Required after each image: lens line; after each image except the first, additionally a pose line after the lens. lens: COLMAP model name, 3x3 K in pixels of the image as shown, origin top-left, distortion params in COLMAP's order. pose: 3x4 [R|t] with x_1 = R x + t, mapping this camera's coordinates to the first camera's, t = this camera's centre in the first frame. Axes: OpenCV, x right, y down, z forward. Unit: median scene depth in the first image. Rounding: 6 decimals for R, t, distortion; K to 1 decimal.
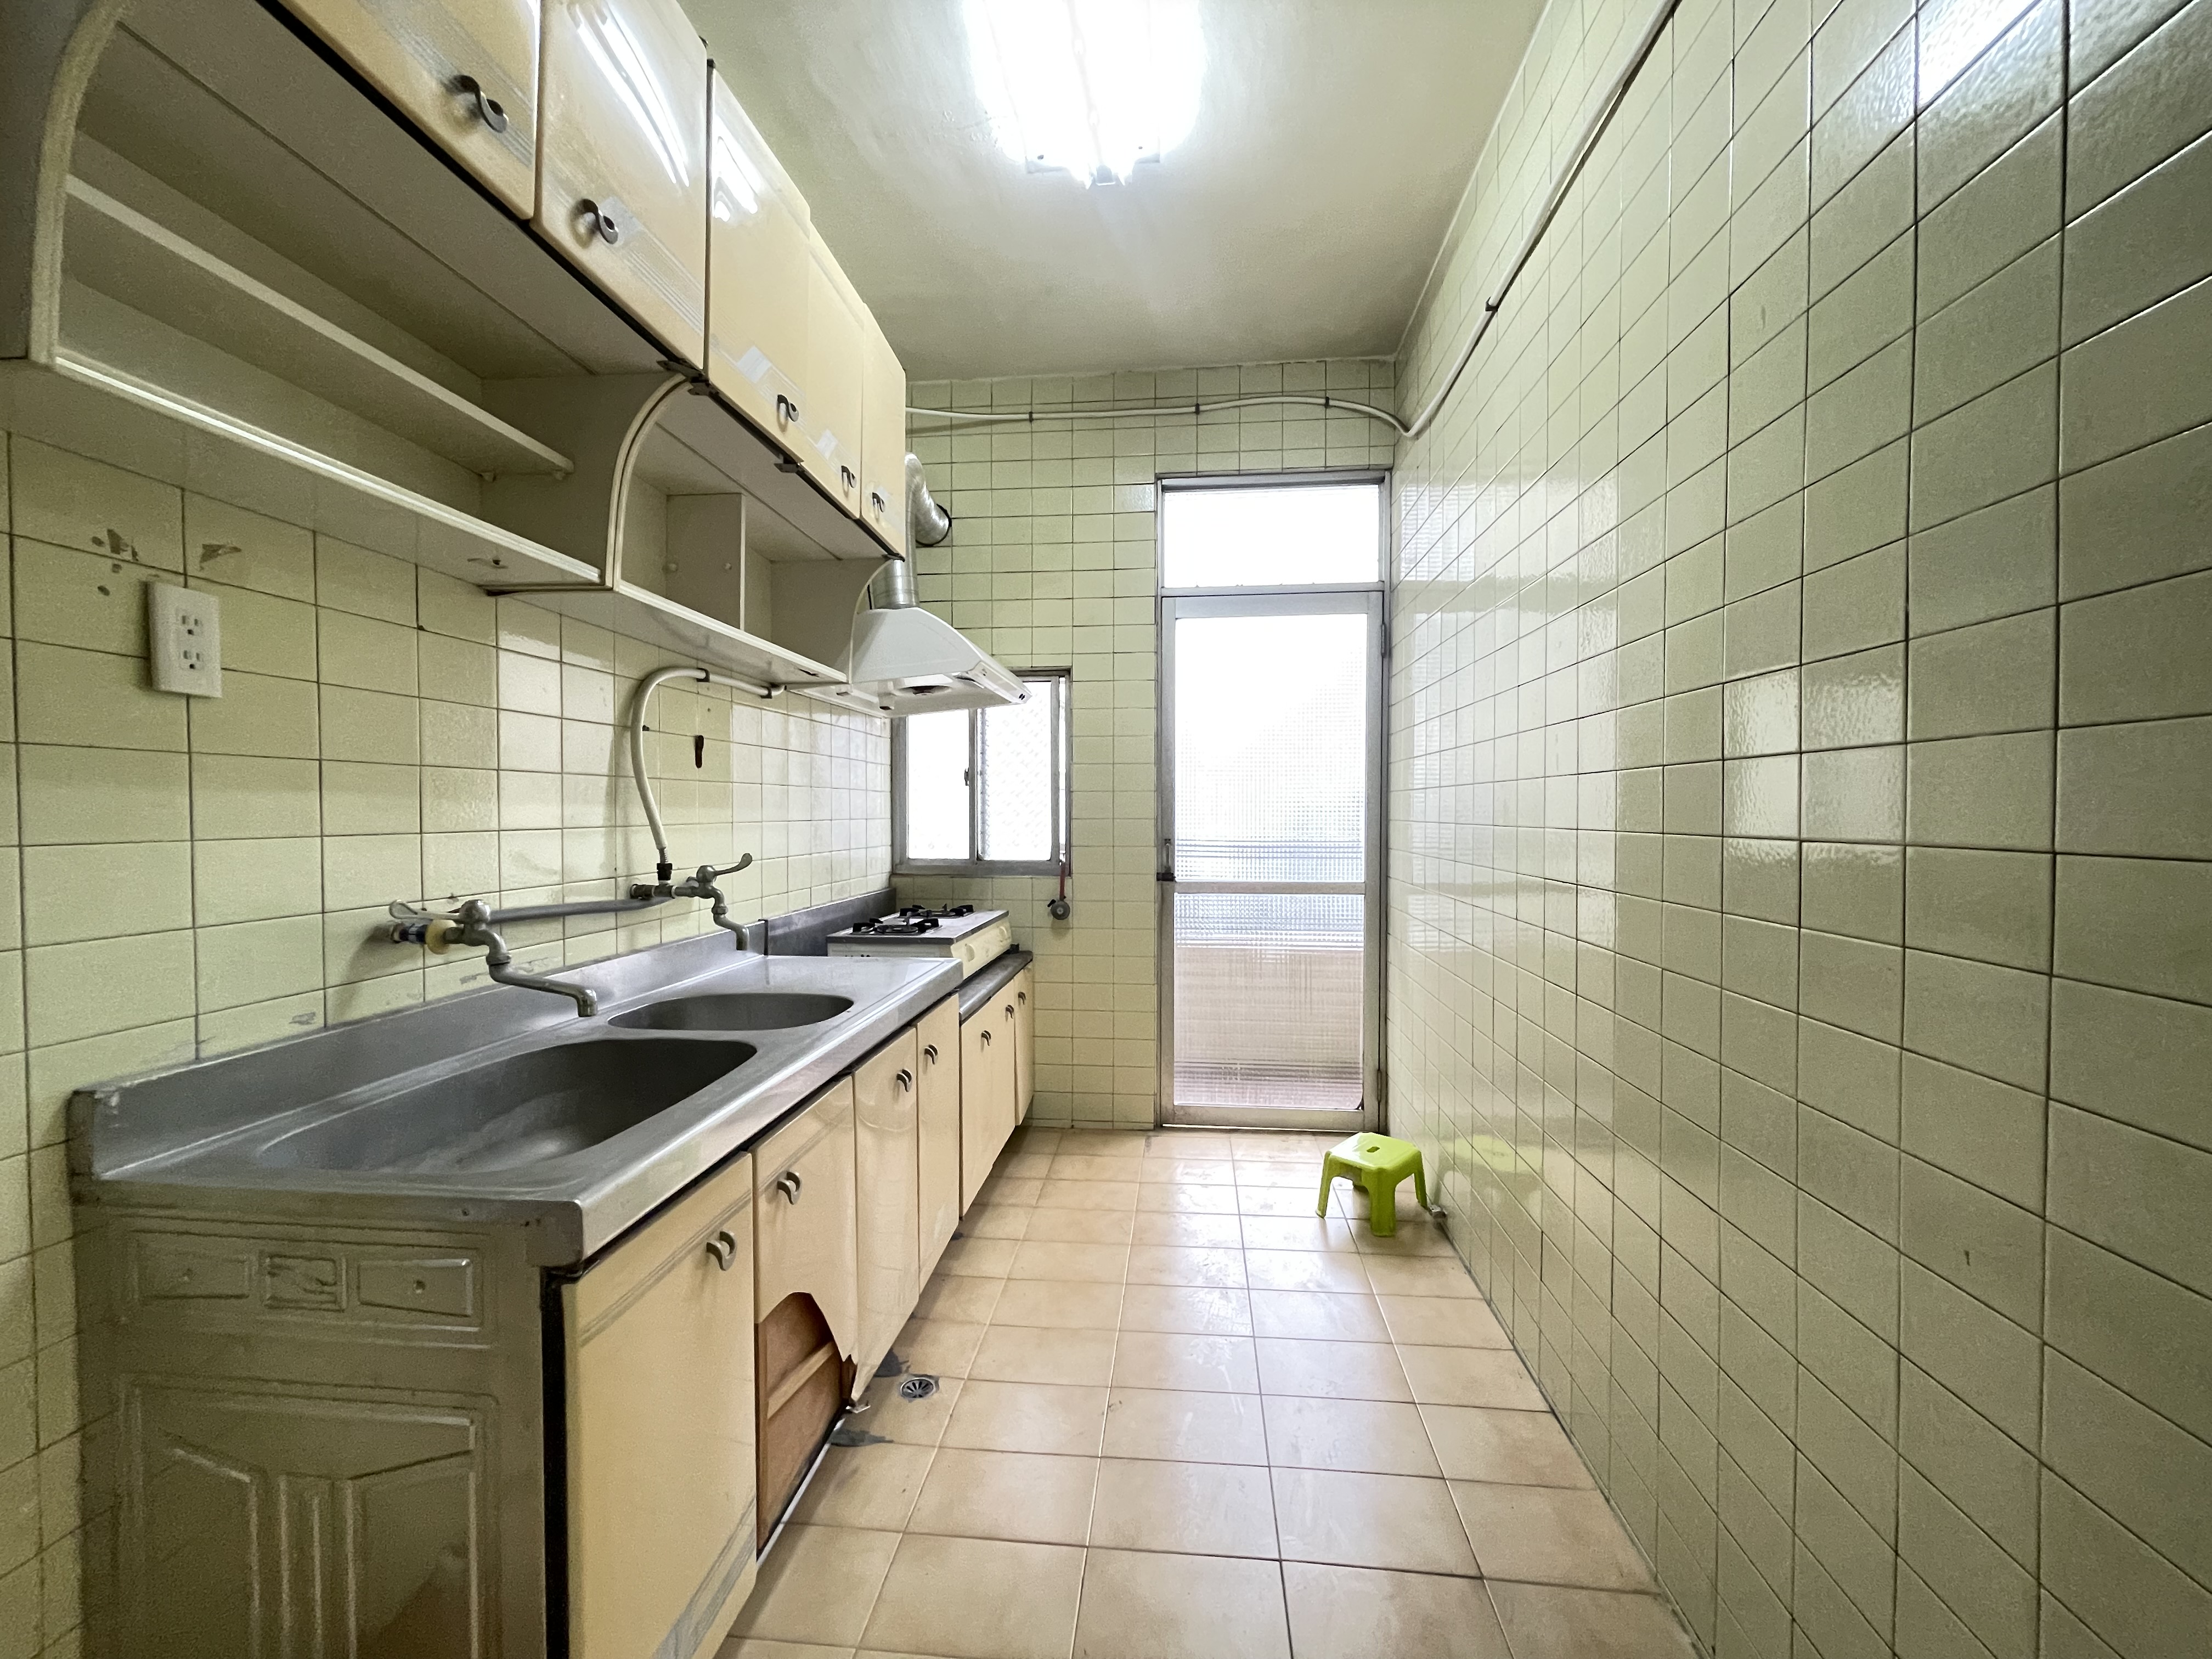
lens RADIAL K [[891.7, 0, 1099.3], [0, 891.7, 828.6], [0, 0, 1]] dist [-0.002153, 0.000213]
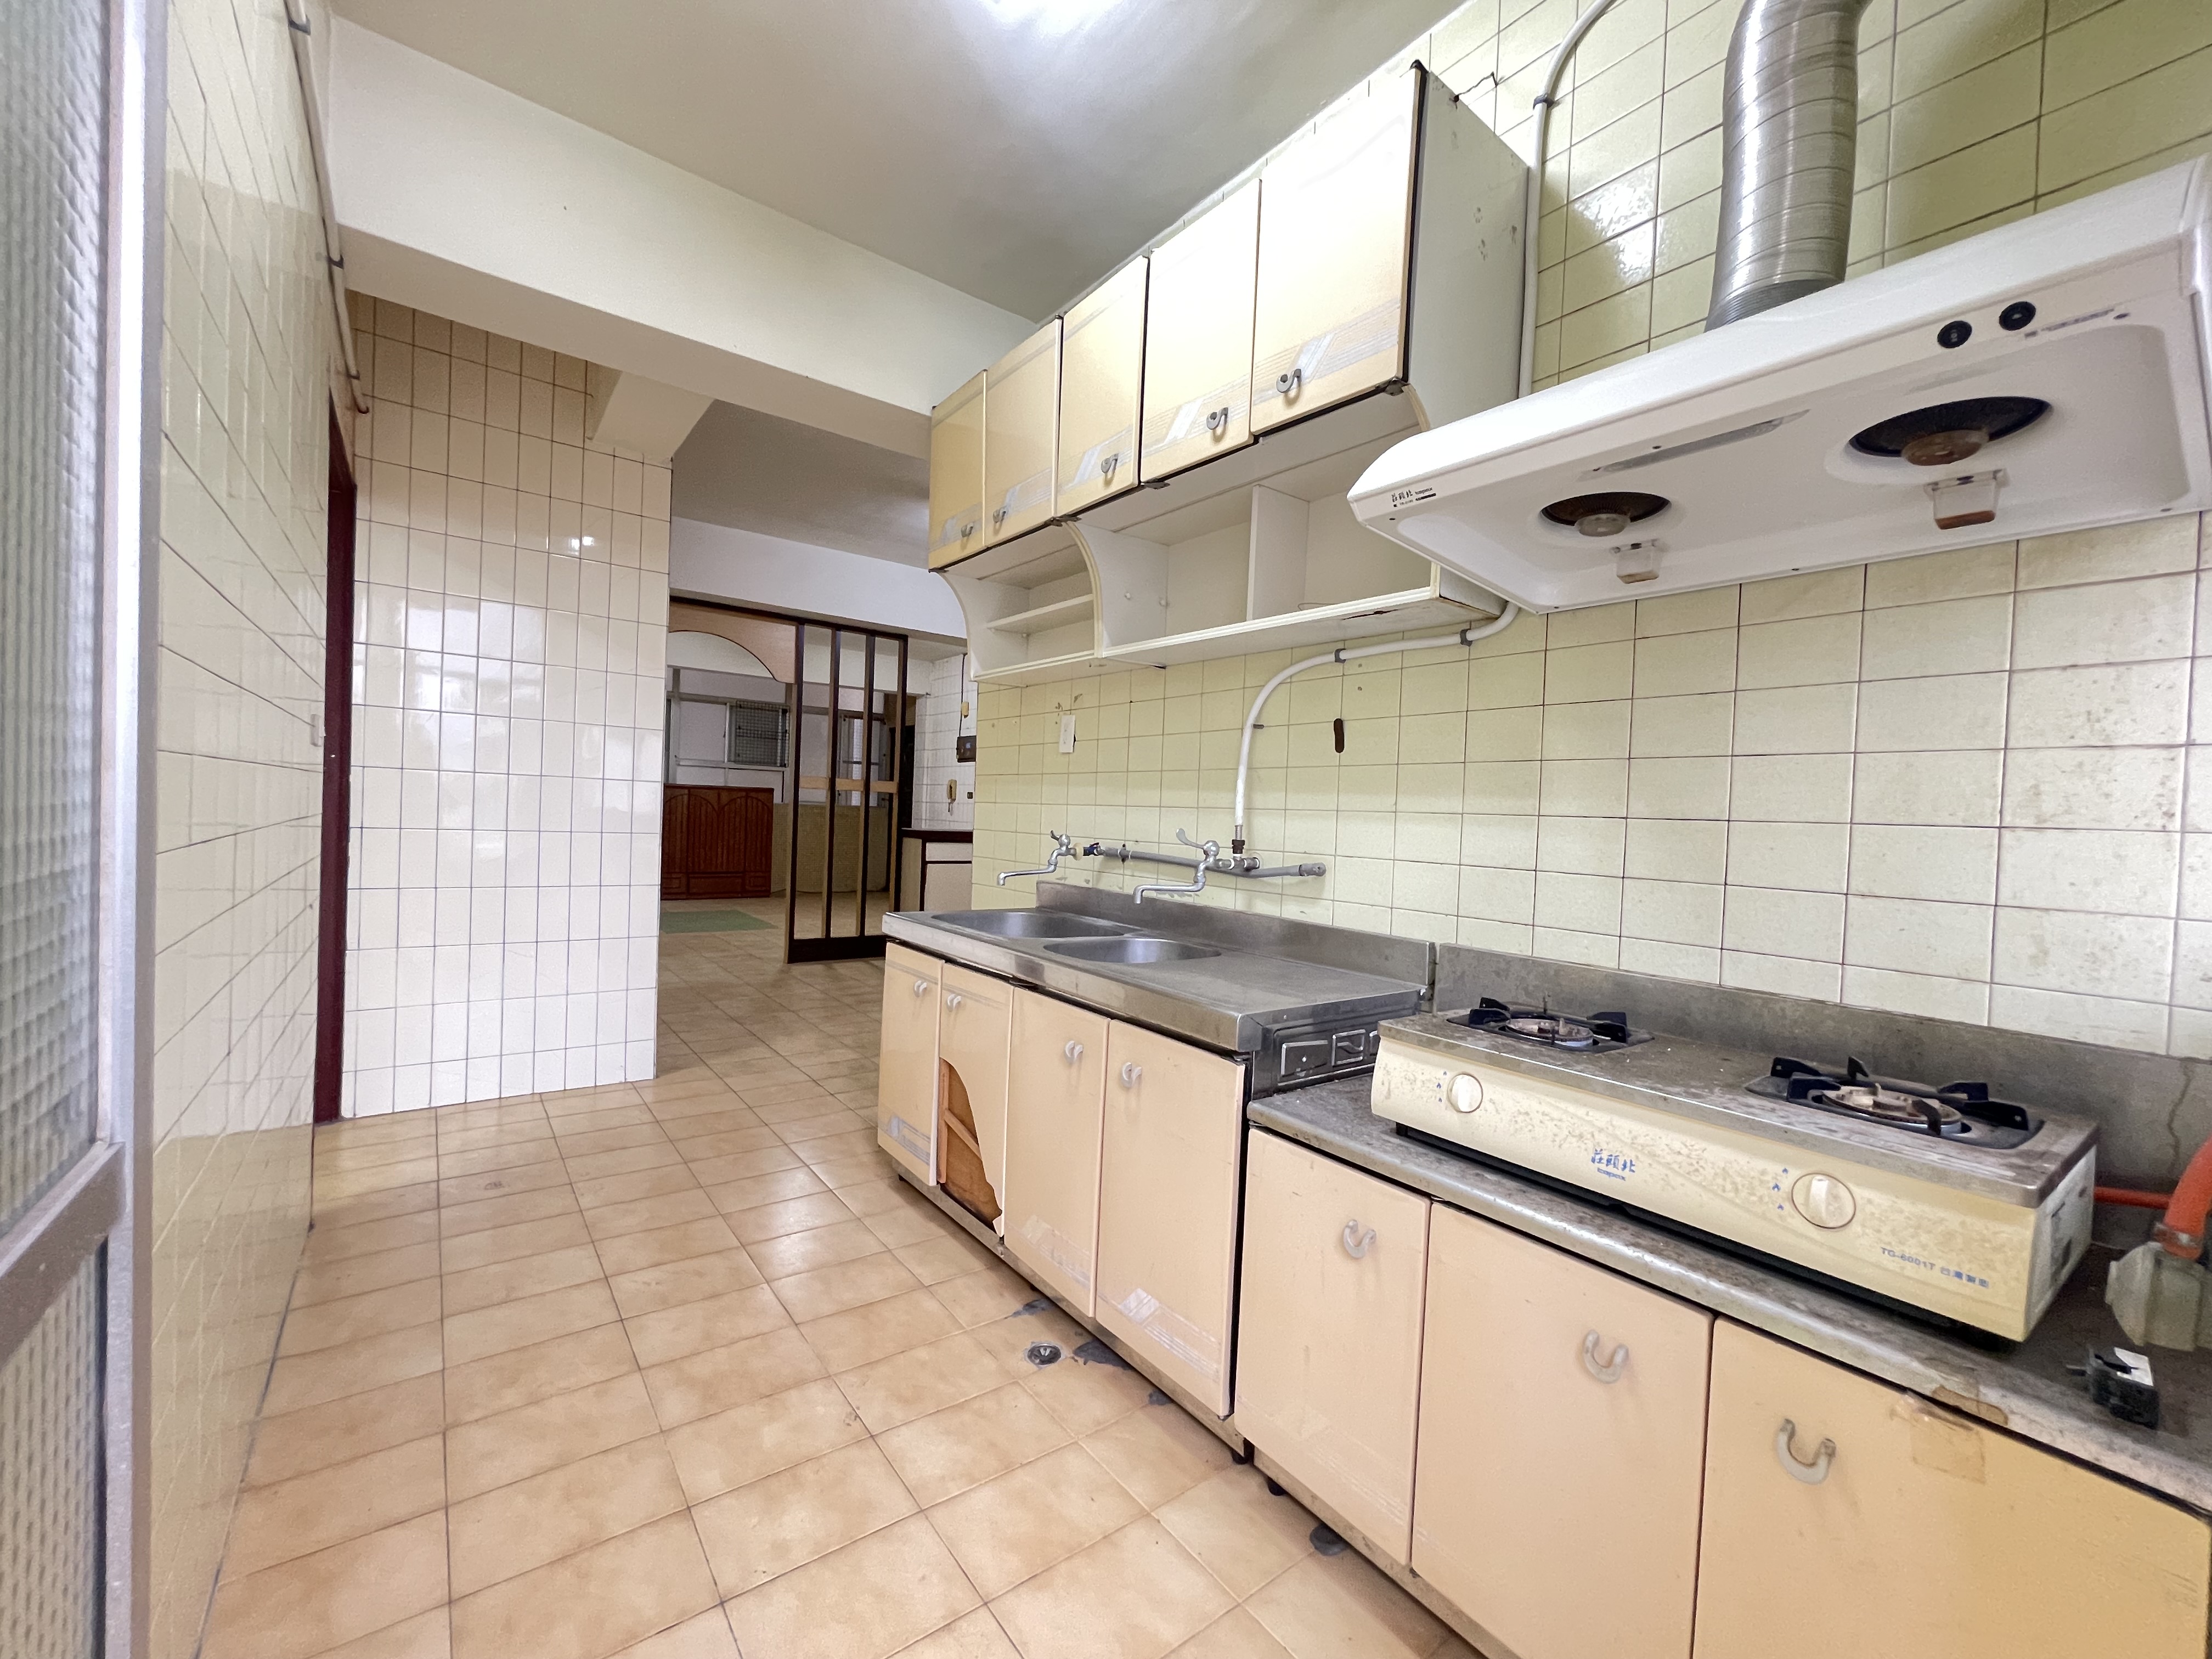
lens RADIAL K [[891.7, 0, 1096.0], [0, 891.7, 834.2], [0, 0, 1]] dist [-0.002153, 0.000213]
pose [[-0.734280, -0.015071, -0.678680, 0.337801], [-0.054737, 0.997813, 0.037064, -0.001585], [0.676637, 0.064364, -0.733499, 1.309448]]
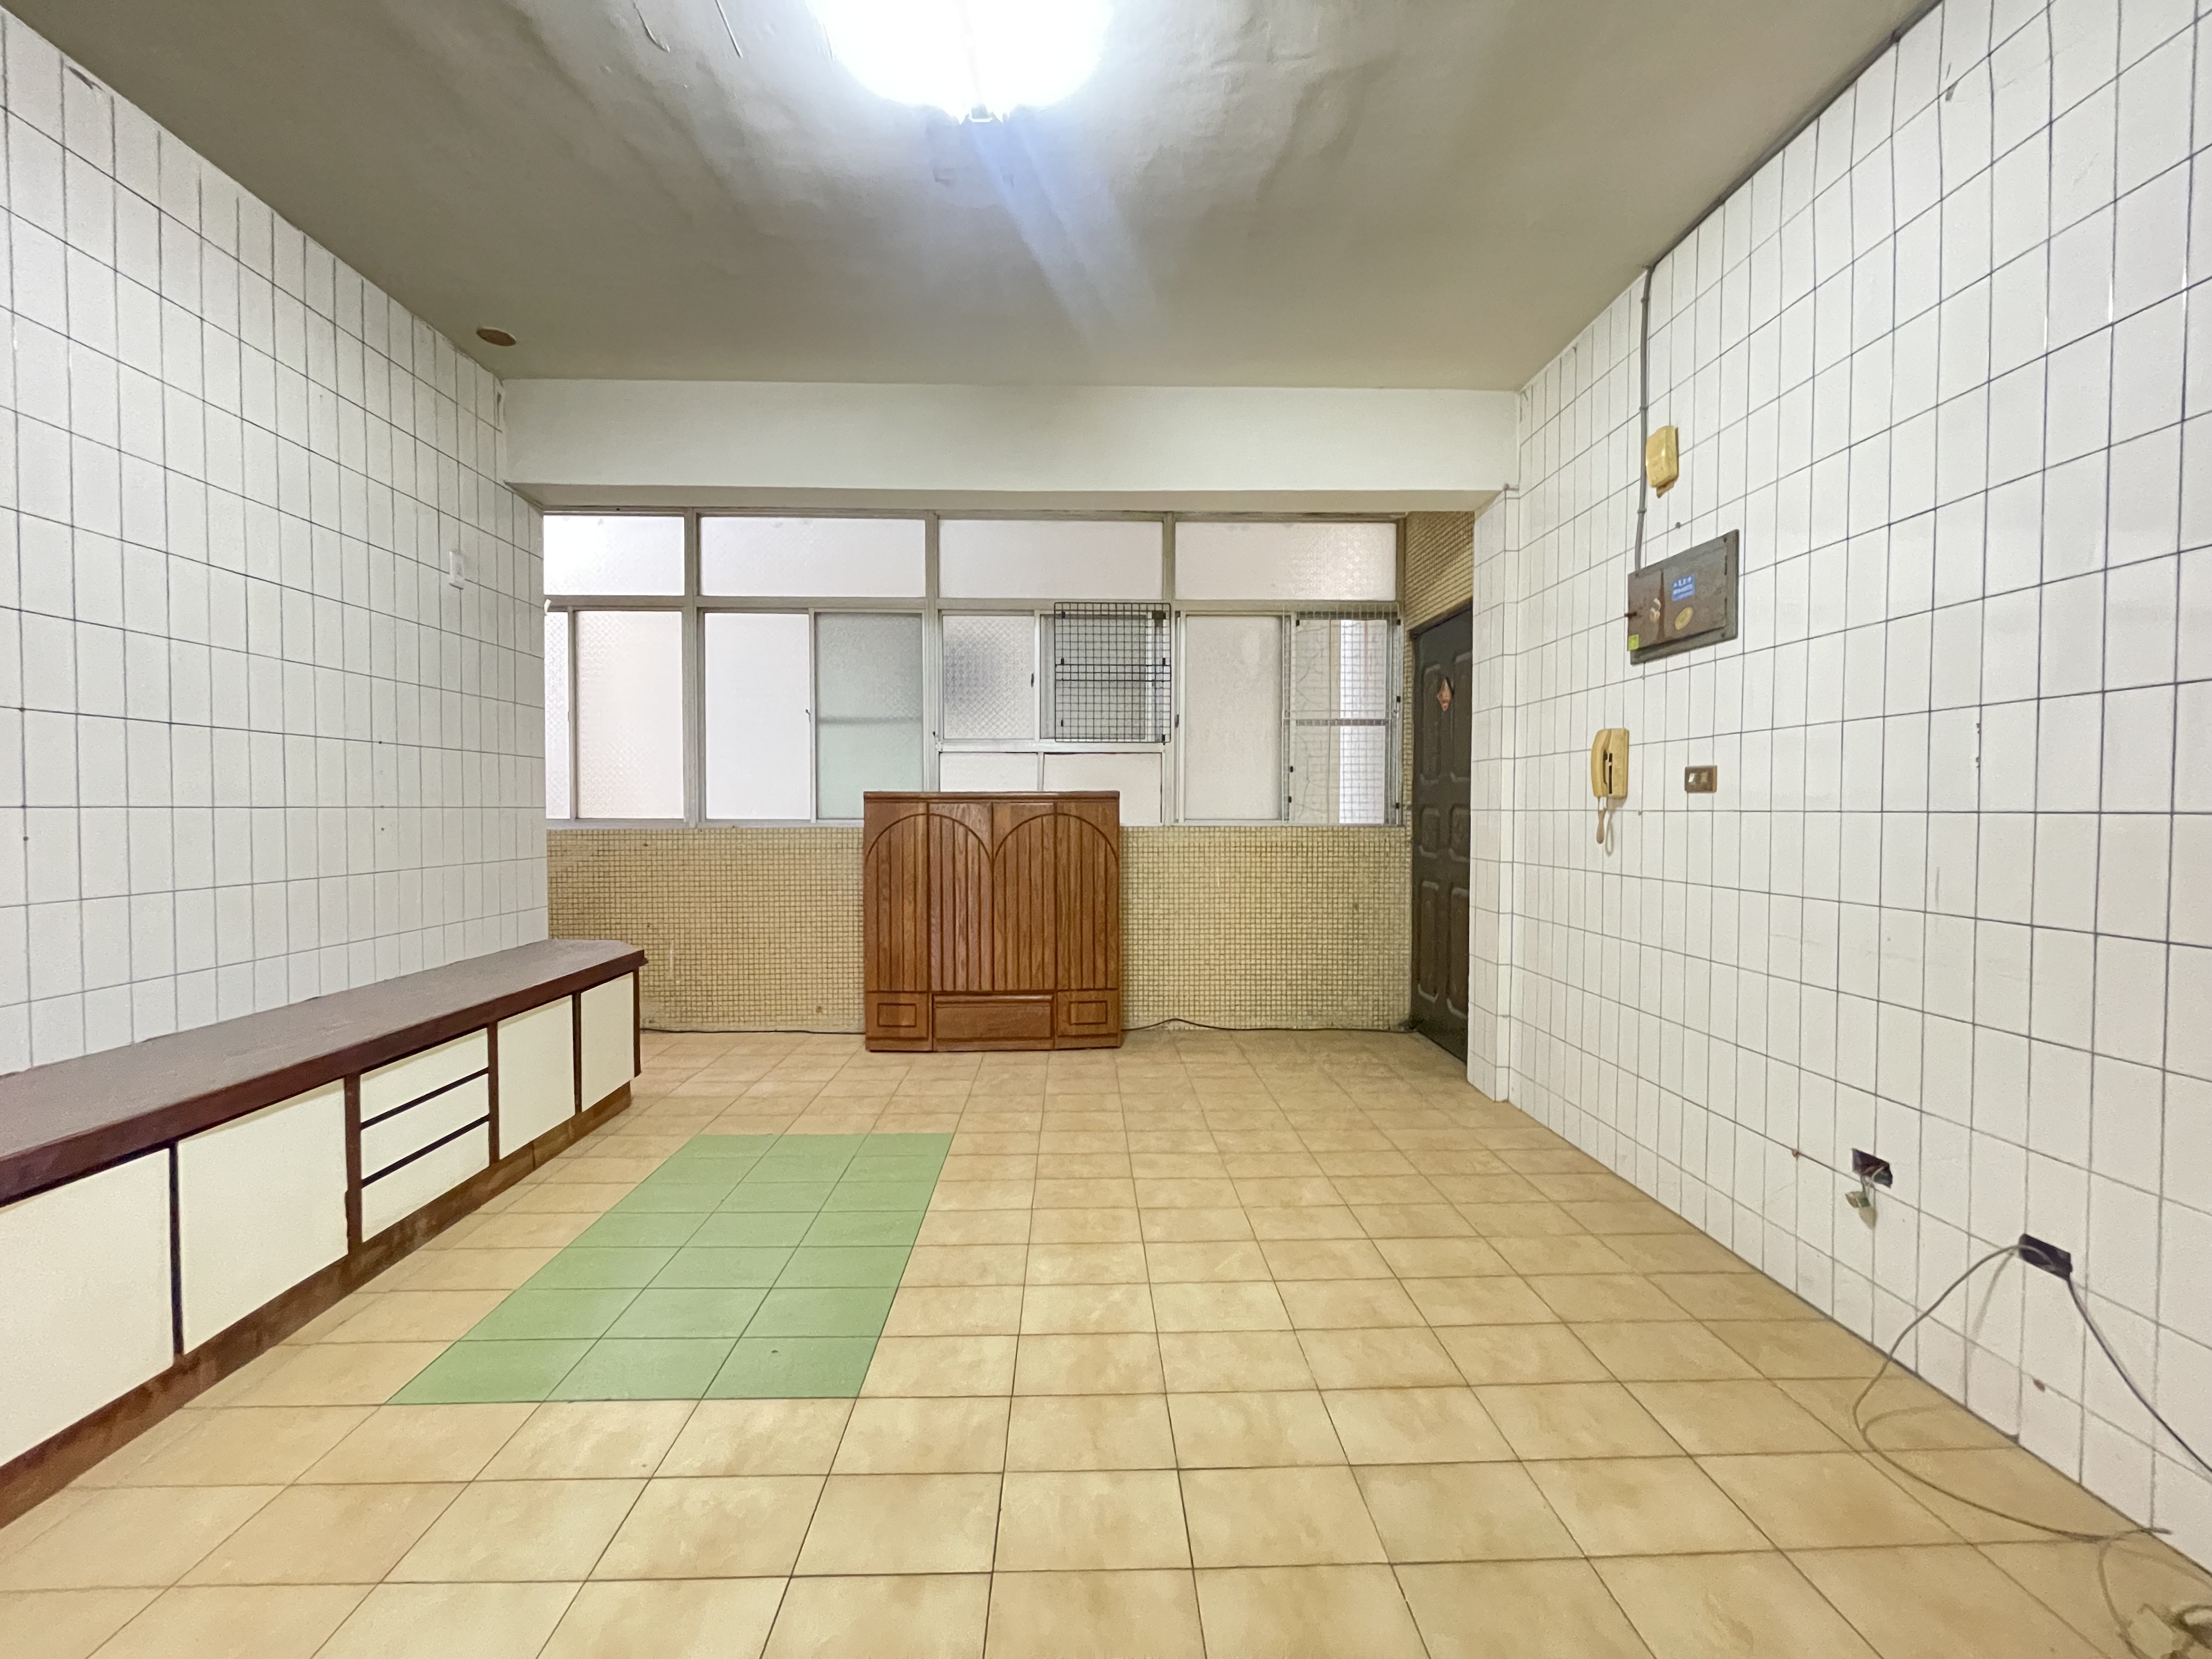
lens RADIAL K [[891.7, 0, 1098.5], [0, 891.7, 831.0], [0, 0, 1]] dist [-0.002153, 0.000213]
pose [[-0.991533, 0.001816, -0.129839, -1.101893], [-0.004091, 0.998969, 0.045209, 0.021513], [0.129787, 0.045358, -0.990504, -1.031568]]
